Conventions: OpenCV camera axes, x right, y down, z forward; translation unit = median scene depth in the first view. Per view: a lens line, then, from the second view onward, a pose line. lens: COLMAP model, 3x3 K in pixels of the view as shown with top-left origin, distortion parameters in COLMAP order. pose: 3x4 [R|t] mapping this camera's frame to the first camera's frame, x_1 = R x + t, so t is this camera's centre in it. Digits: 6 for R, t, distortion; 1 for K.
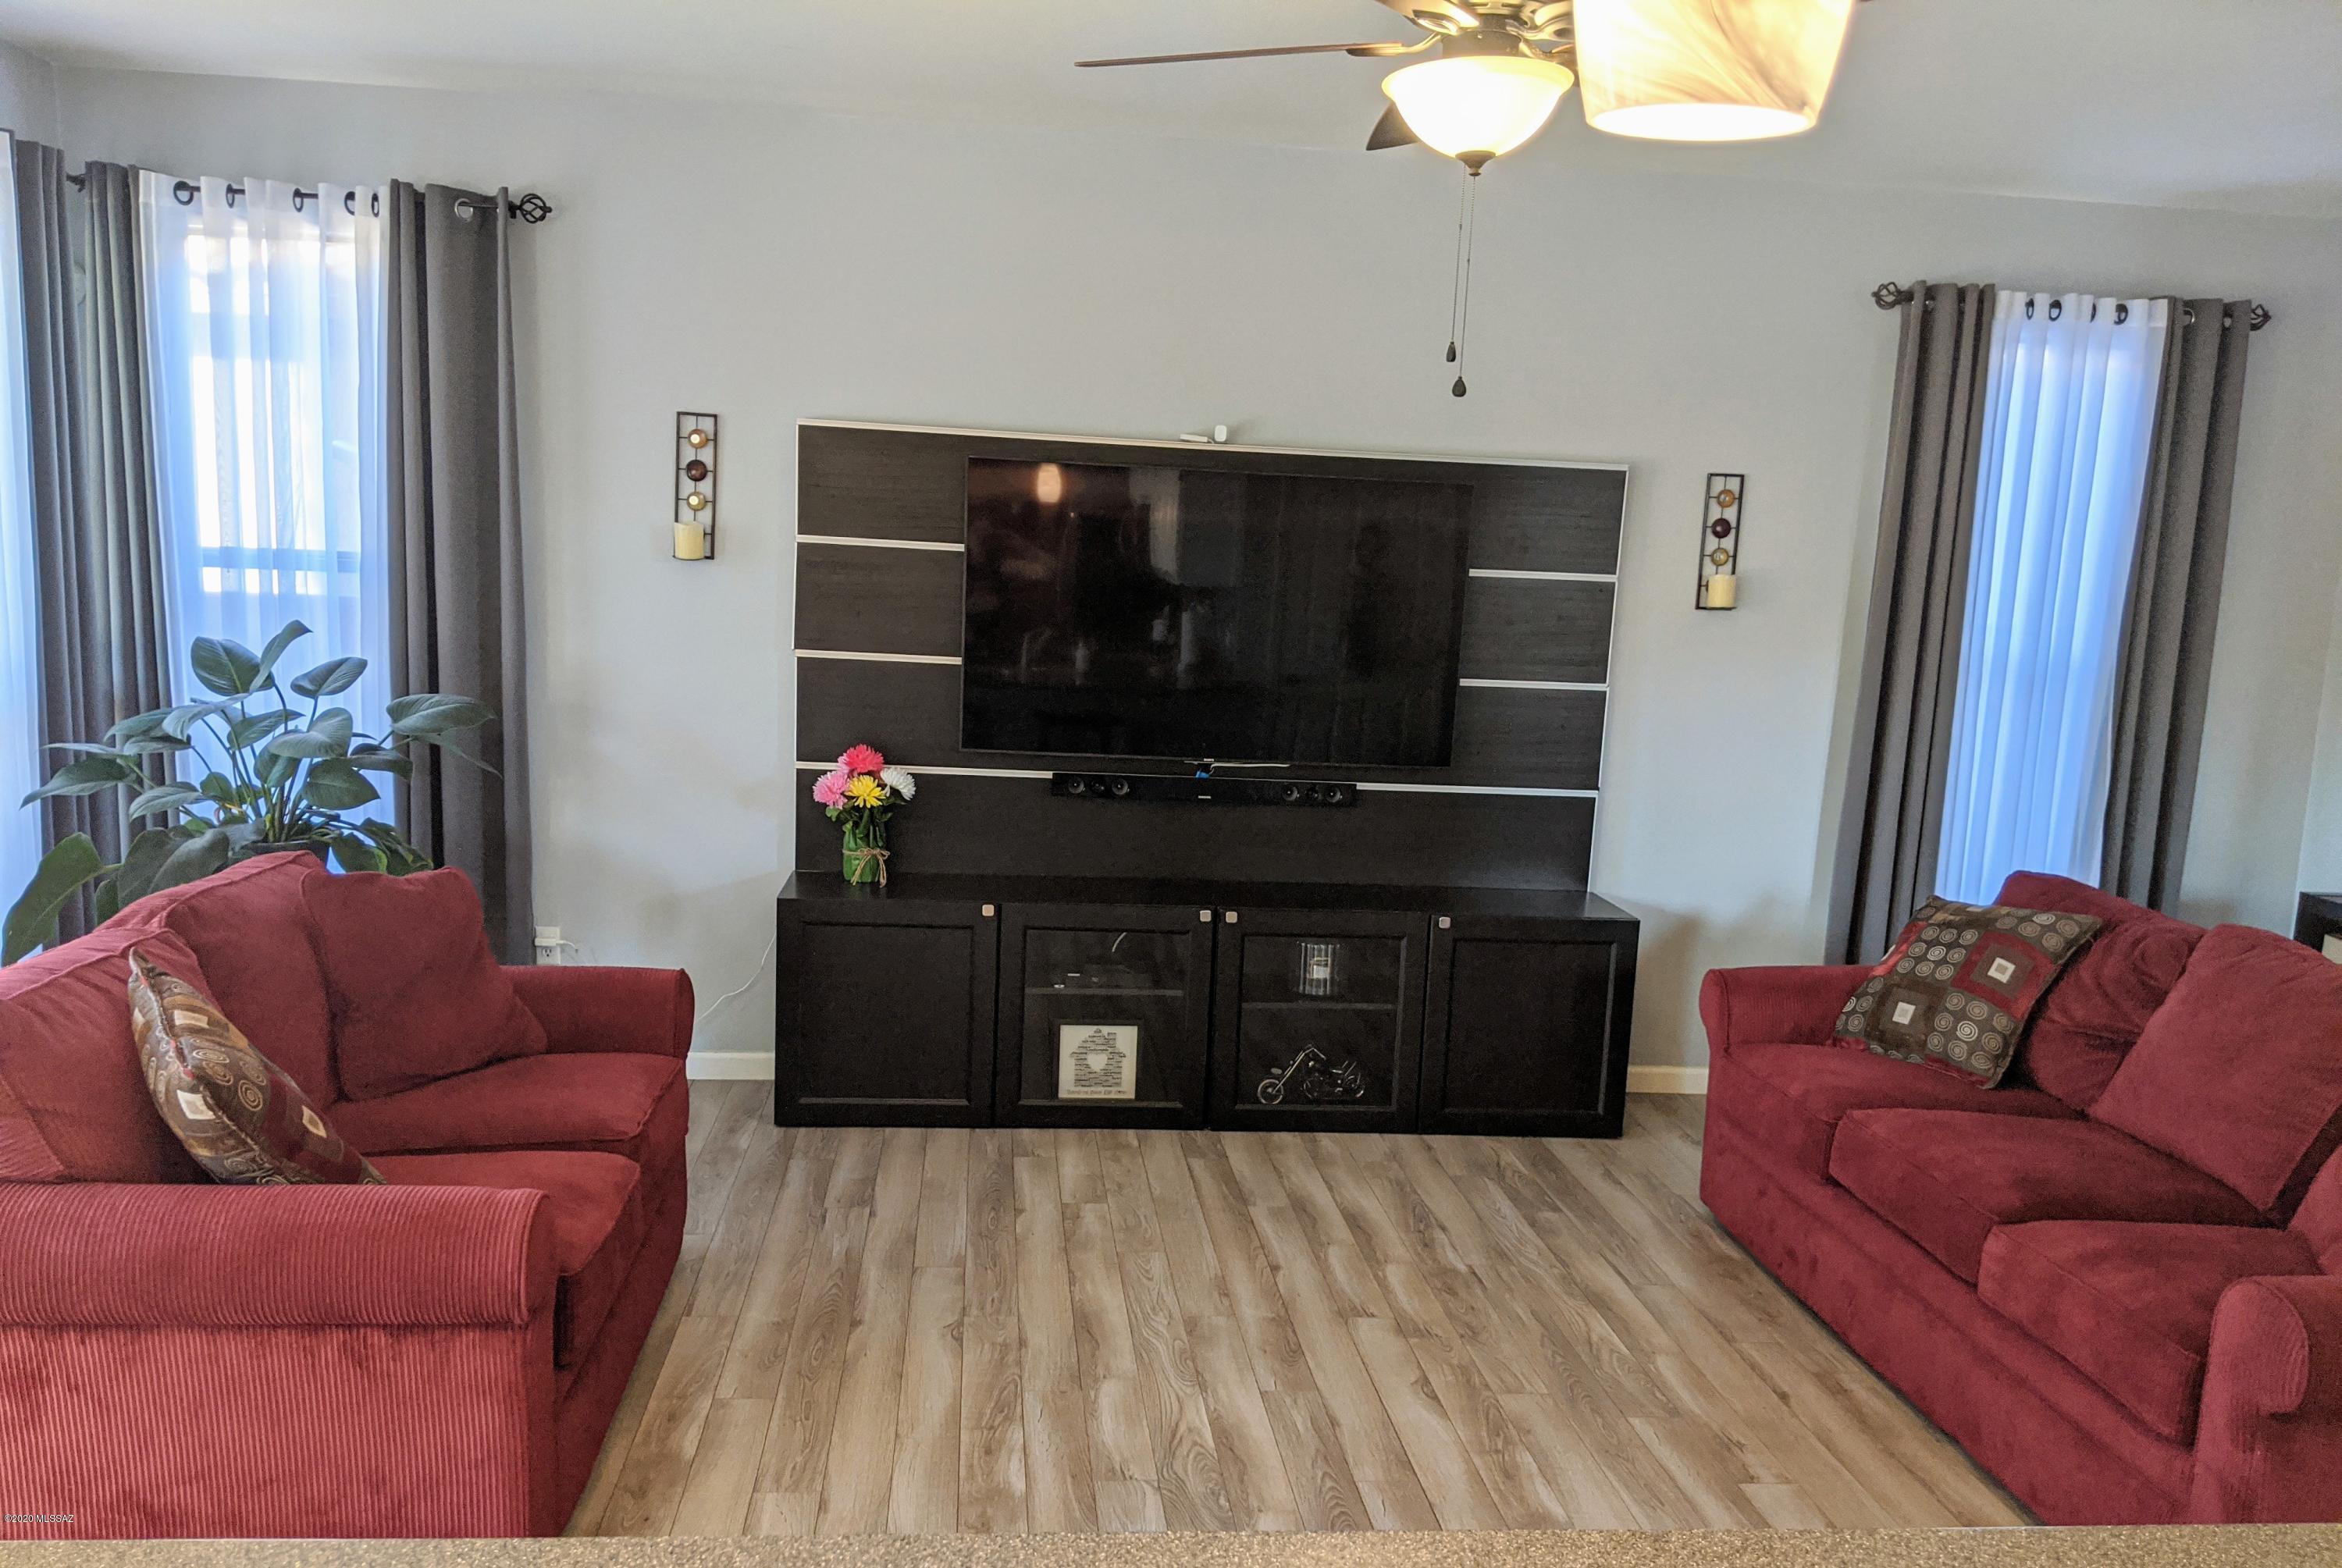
lens RADIAL K [[1852.3, 0, 1180.0], [0, 1852.3, 892.4], [0, 0, 1]] dist [0.022348, -0.055299]
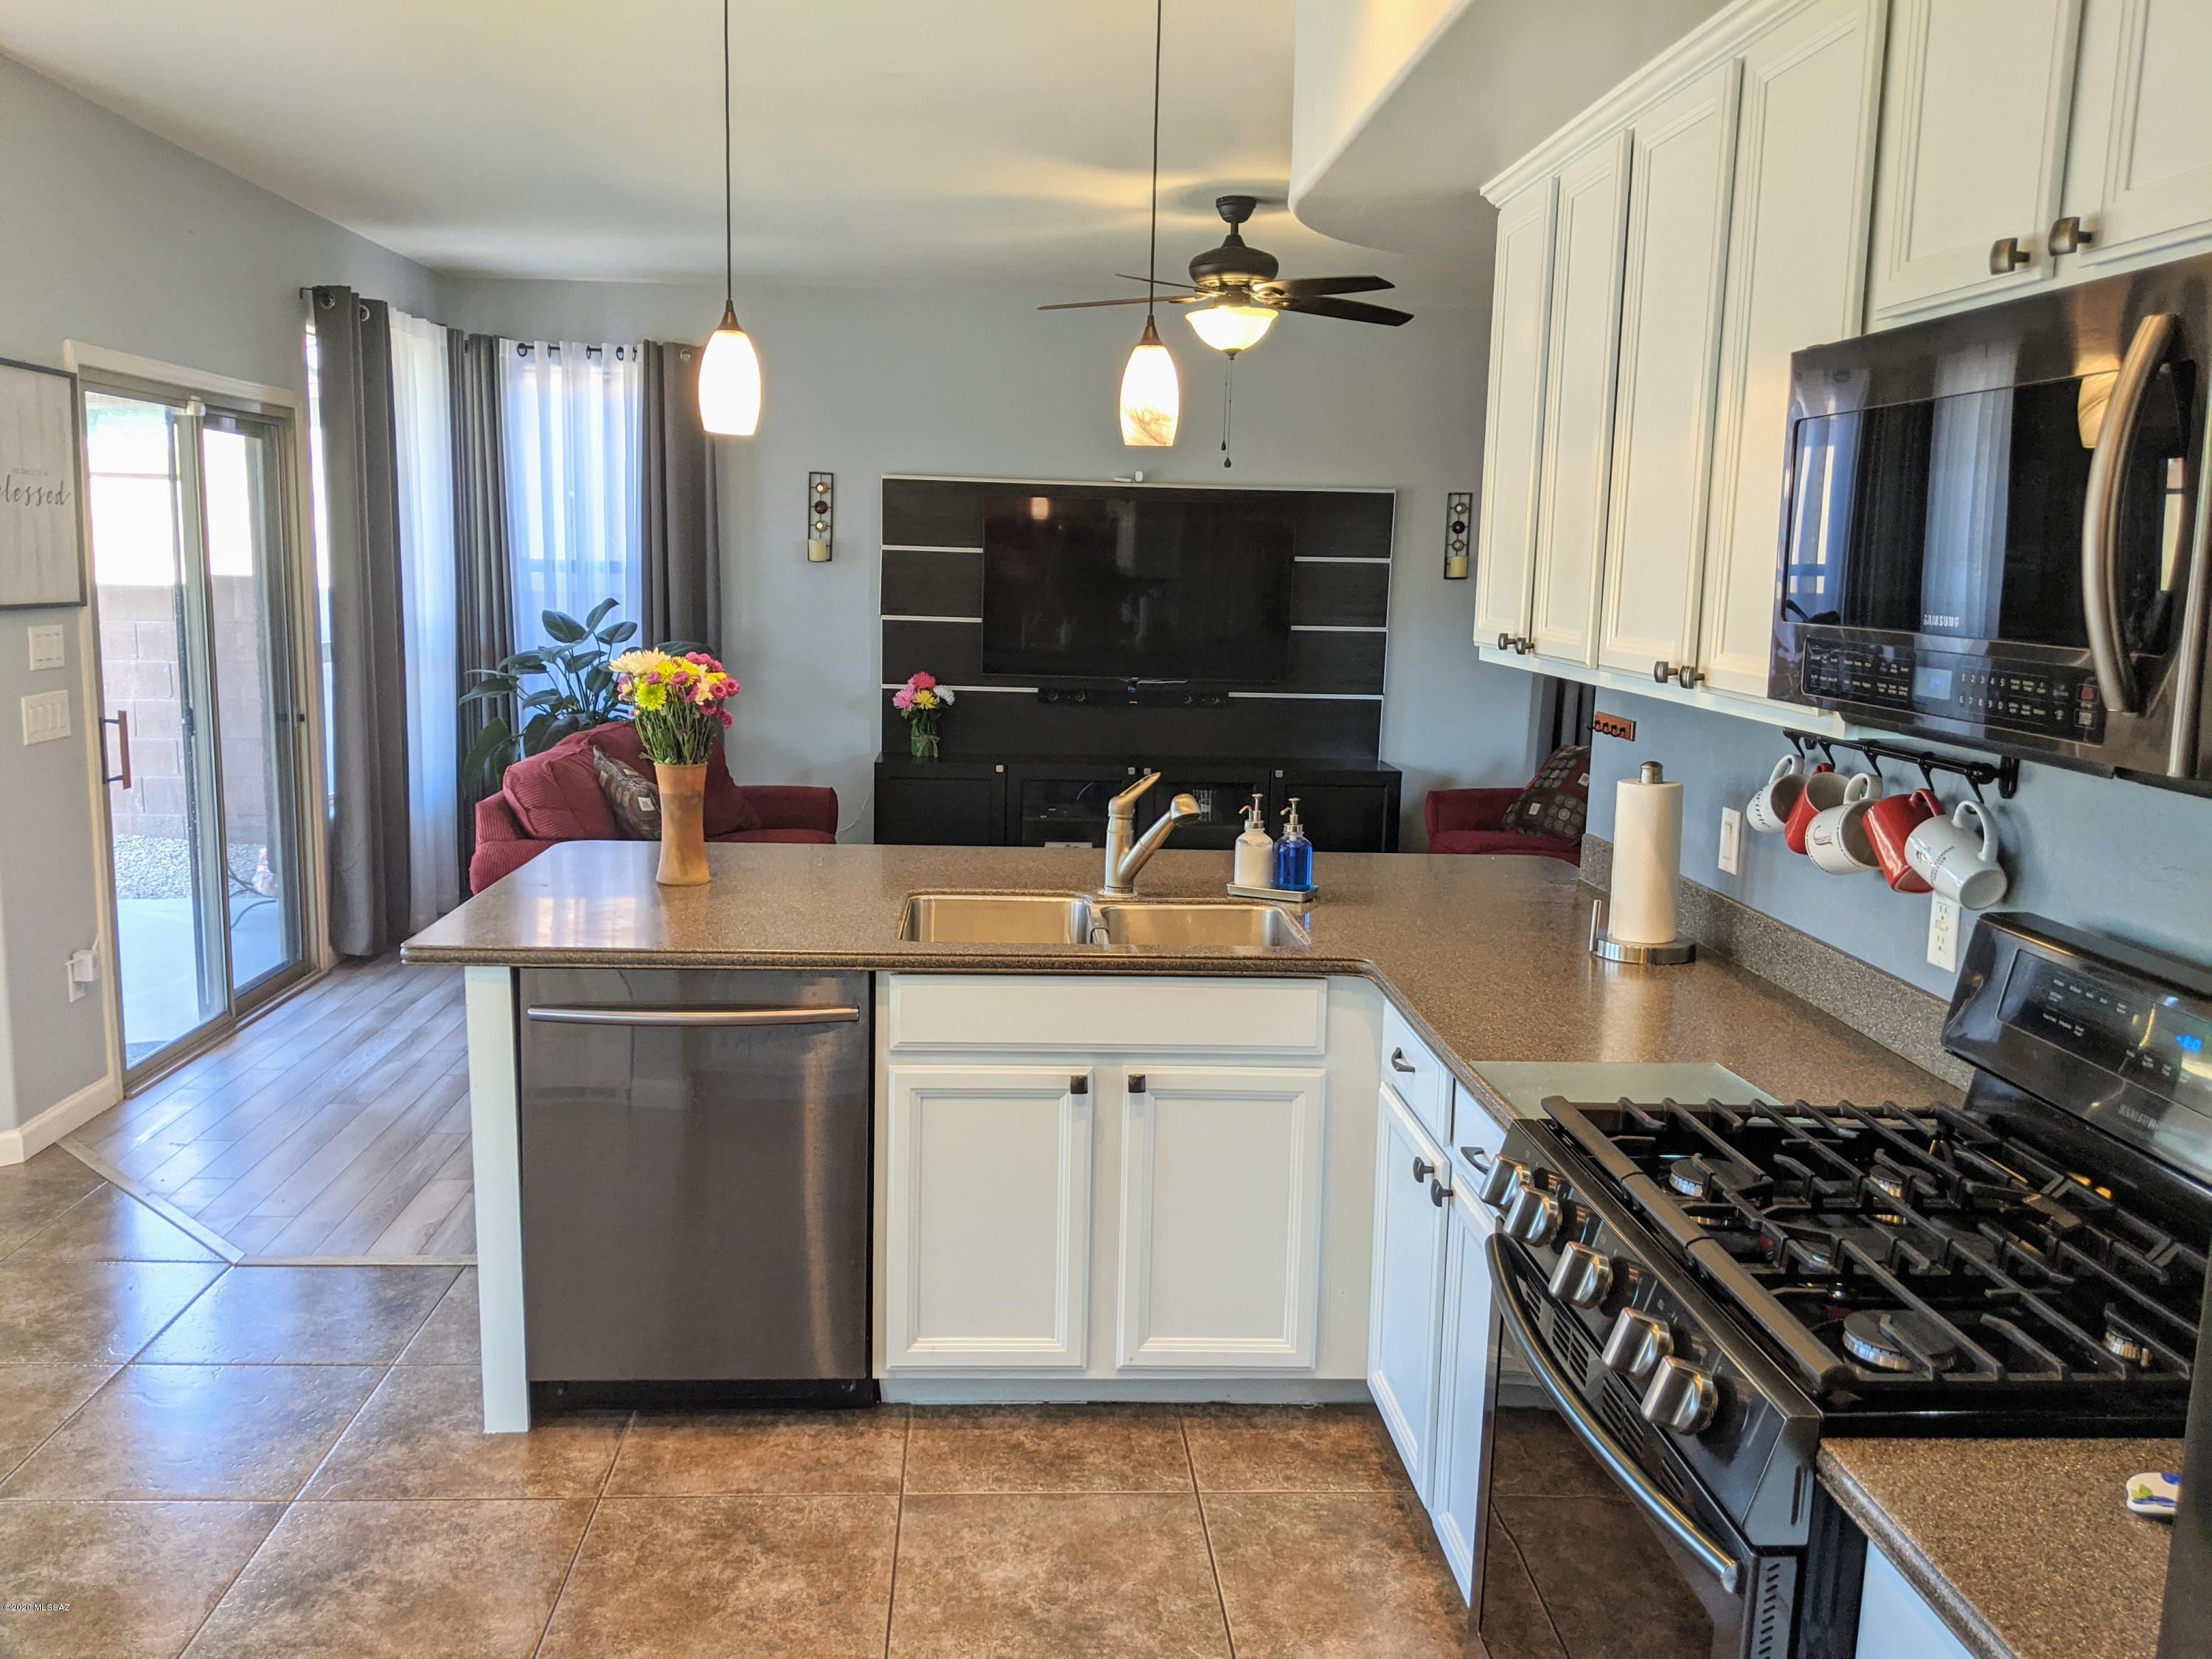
lens RADIAL K [[1756.7, 0, 1088.0], [0, 1756.7, 840.9], [0, 0, 1]] dist [0.067311, -0.119283]
pose [[0.998401, -0.013678, -0.054839, 0.058221], [0.012478, 0.999676, -0.022165, 0.106648], [0.055125, 0.021445, 0.998249, -0.544988]]
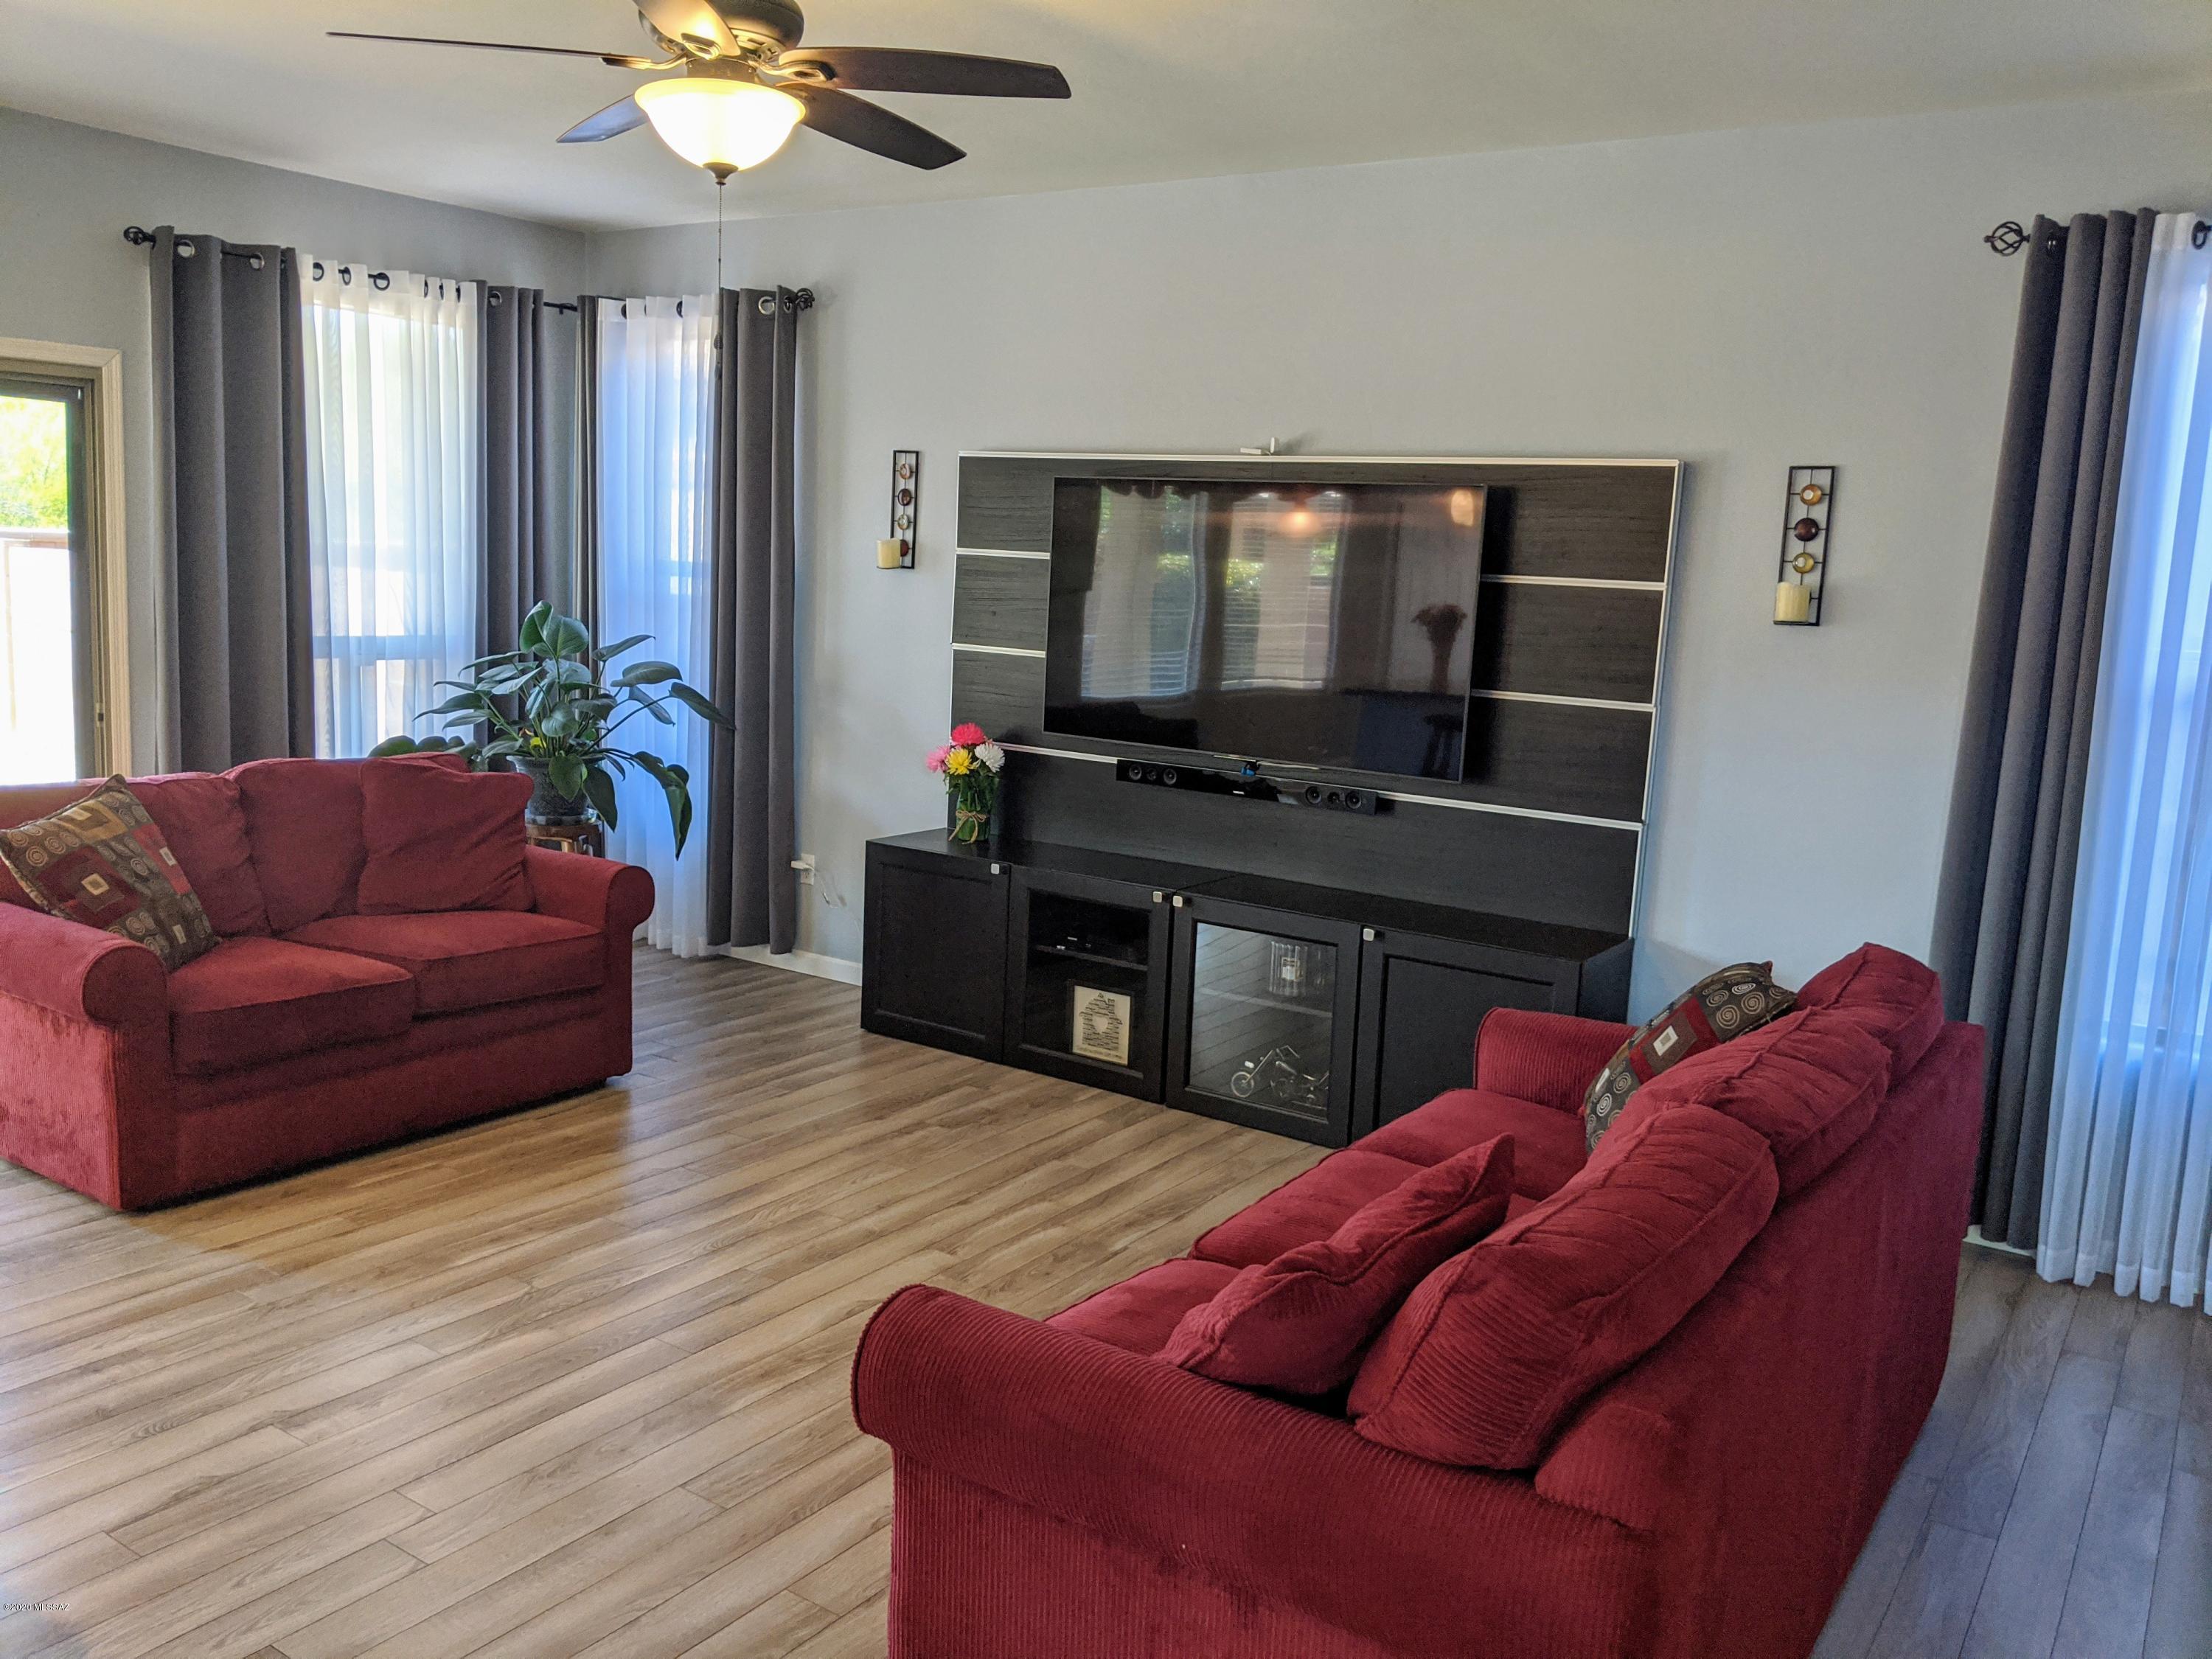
lens RADIAL K [[1756.7, 0, 1093.5], [0, 1756.7, 828.4], [0, 0, 1]] dist [0.067311, -0.119283]
pose [[0.769605, 0.090074, -0.632136, 0.600084], [-0.129501, 0.991444, -0.016391, -0.004896], [0.625251, 0.094476, 0.774684, 0.189612]]
